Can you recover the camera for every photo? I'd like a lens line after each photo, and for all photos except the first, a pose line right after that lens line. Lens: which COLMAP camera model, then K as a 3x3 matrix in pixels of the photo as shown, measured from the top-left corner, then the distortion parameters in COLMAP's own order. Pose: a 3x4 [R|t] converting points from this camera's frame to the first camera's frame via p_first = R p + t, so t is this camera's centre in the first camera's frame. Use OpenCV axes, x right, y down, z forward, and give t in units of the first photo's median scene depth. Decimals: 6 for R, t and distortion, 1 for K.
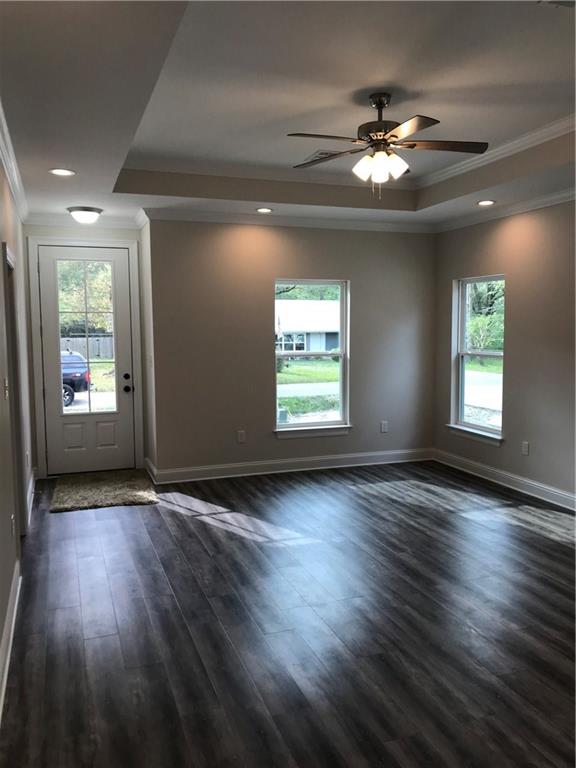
lens RADIAL K [[634.4, 0, 287.5], [0, 634.4, 385.8], [0, 0, 1]] dist [0.035732, -0.041837]
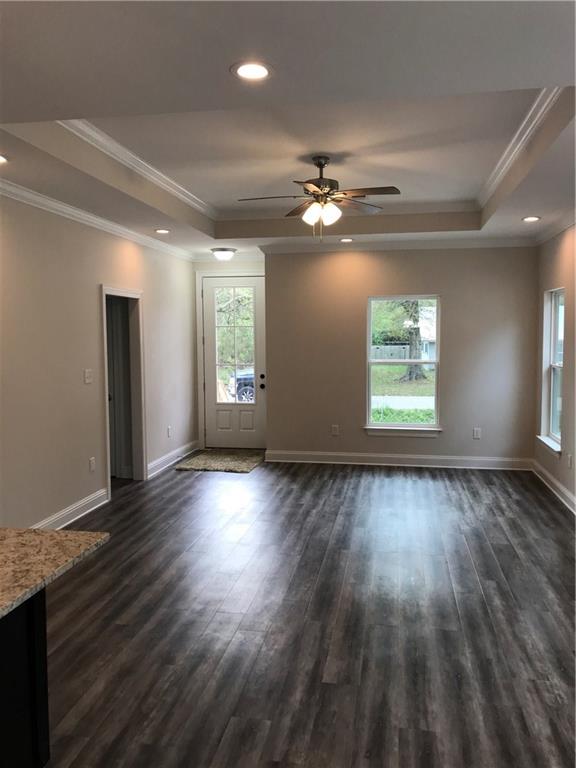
lens RADIAL K [[634.4, 0, 287.5], [0, 634.4, 385.8], [0, 0, 1]] dist [0.035732, -0.041837]
pose [[0.864446, 0.042006, -0.500967, 0.449164], [-0.048354, 0.998830, 0.000314, 0.001388], [0.500395, 0.023952, 0.865466, -0.074058]]
